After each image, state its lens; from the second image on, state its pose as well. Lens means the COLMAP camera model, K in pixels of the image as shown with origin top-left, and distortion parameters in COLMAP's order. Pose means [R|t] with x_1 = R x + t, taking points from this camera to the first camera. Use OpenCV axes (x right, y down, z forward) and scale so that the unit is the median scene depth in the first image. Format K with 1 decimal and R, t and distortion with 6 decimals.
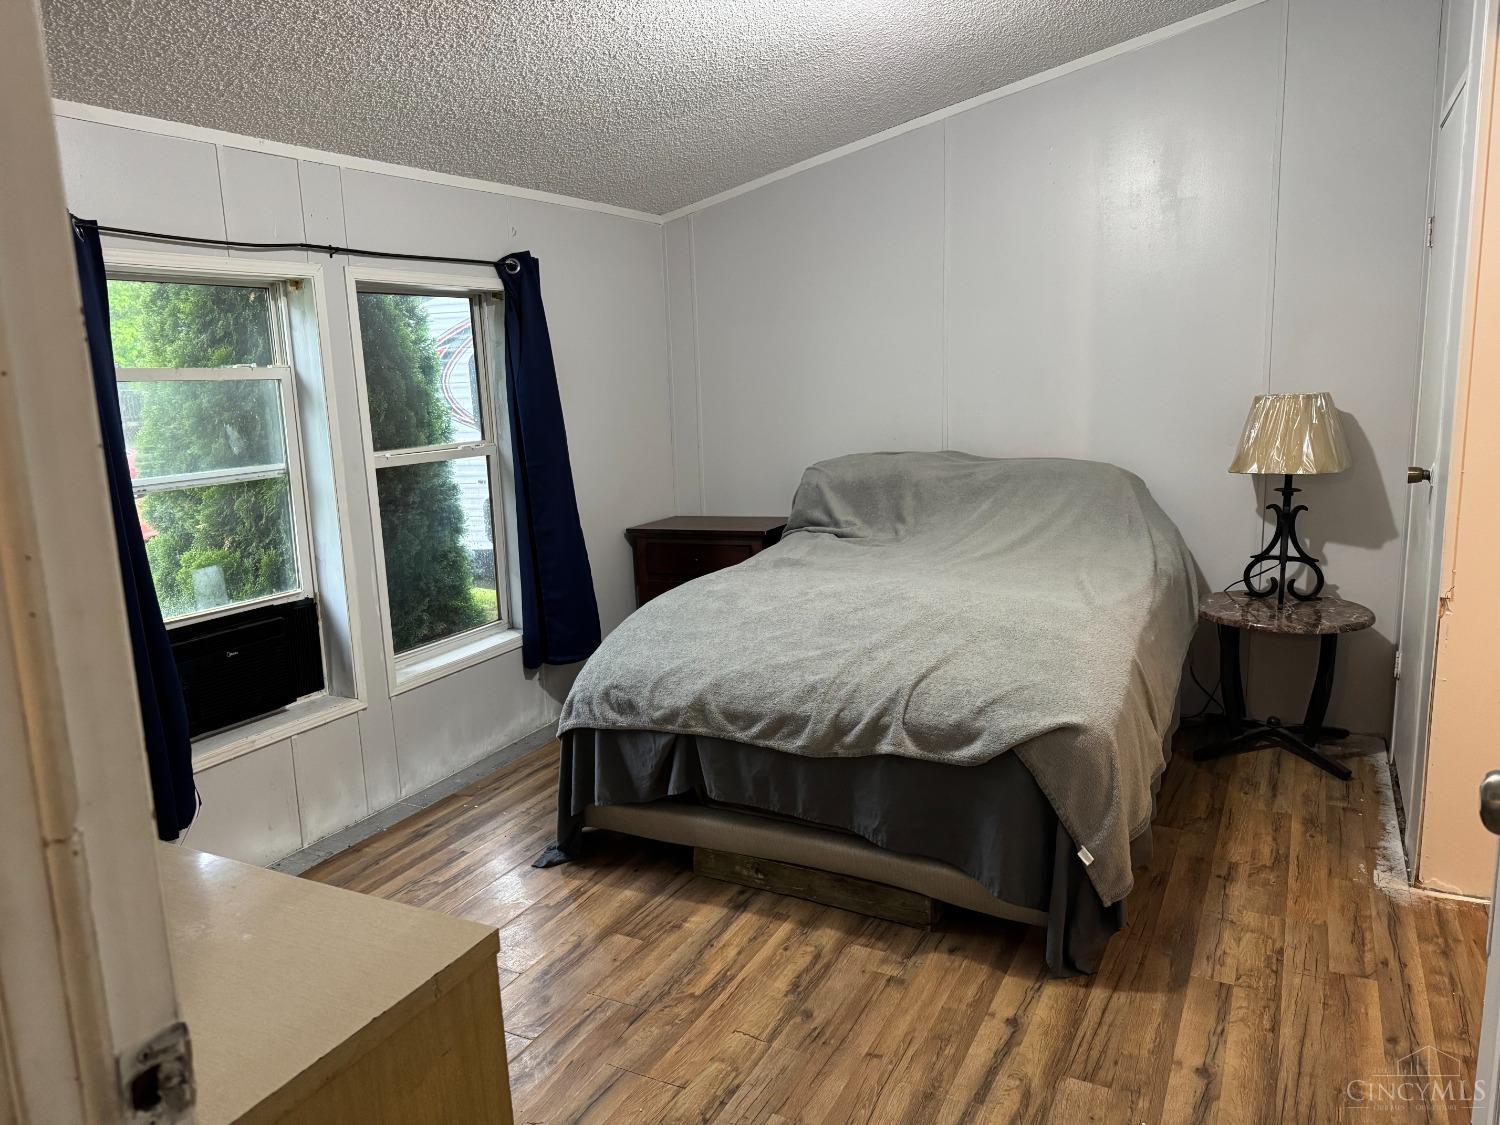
lens RADIAL K [[1041.8, 0, 756.0], [0, 1041.8, 558.5], [0, 0, 1]] dist [0.072216, -0.080147]
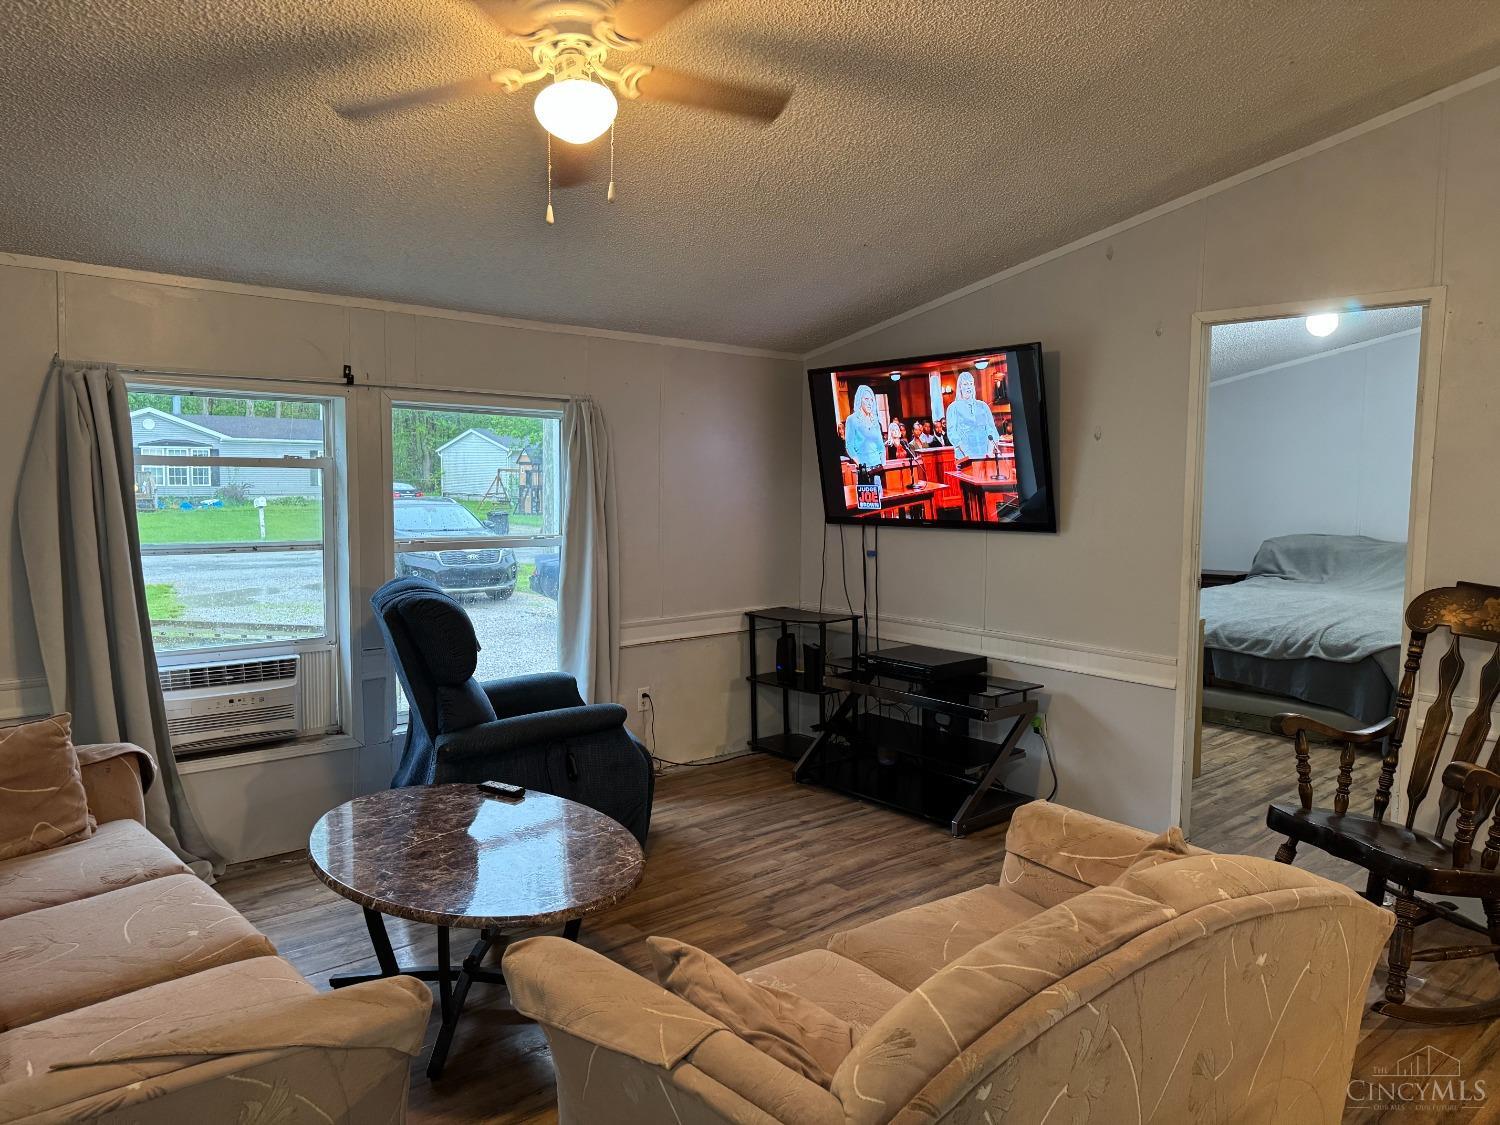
lens RADIAL K [[1041.8, 0, 756.0], [0, 1041.8, 543.9], [0, 0, 1]] dist [0.072216, -0.080147]
pose [[0.931646, 0.072330, -0.356097, -0.186592], [-0.107181, 0.991088, -0.079106, 0.241897], [0.347201, 0.111866, 0.931095, -1.500384]]
